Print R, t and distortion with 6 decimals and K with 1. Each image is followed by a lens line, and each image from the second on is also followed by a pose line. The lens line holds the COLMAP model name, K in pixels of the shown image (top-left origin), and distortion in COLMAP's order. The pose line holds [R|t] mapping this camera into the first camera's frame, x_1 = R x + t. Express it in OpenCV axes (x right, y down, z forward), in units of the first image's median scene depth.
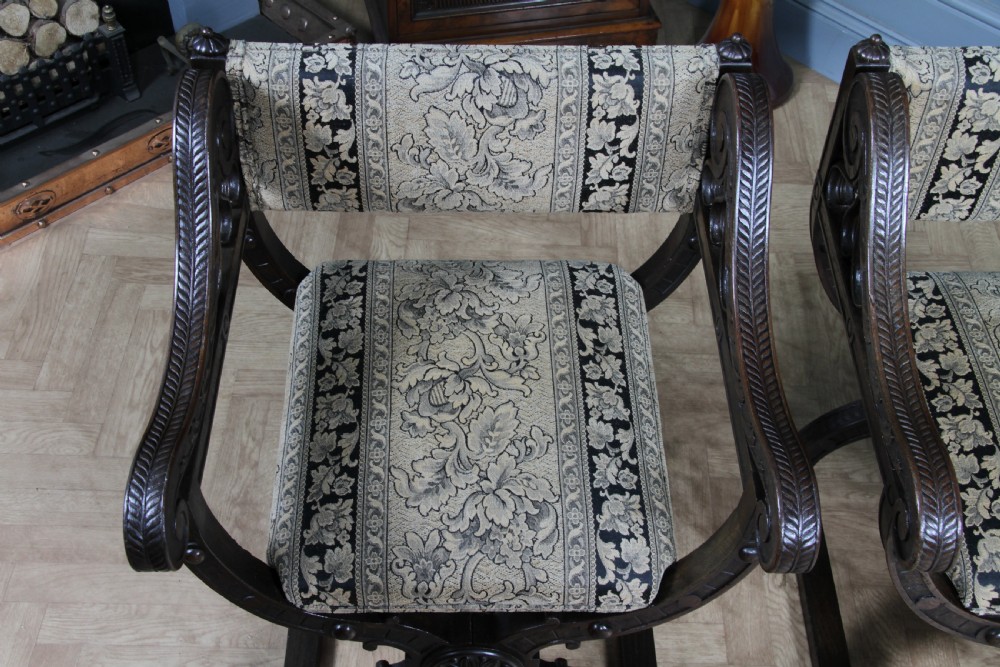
lens RADIAL K [[1289.1, 0, 499.7], [0, 1289.1, 349.2], [0, 0, 1]] dist [-0.029996, 0.339156]
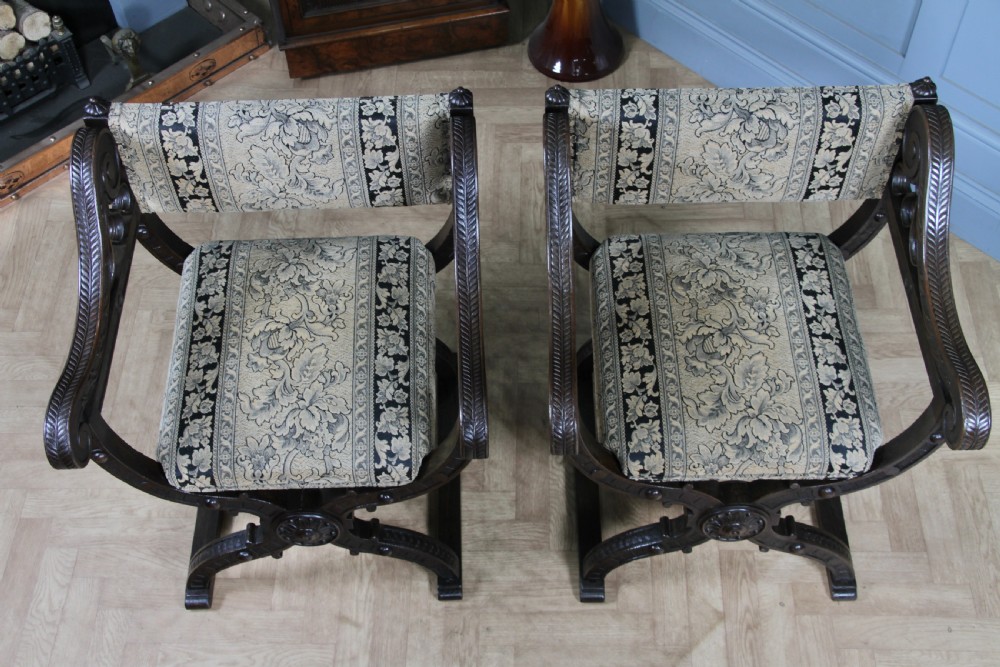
lens RADIAL K [[1289.1, 0, 499.7], [0, 1289.1, 349.2], [0, 0, 1]] dist [-0.029996, 0.339156]
pose [[0.999163, -0.029410, -0.028417, 0.254683], [0.032021, 0.994842, 0.096254, -0.089501], [0.025439, -0.097084, 0.994951, -0.446710]]
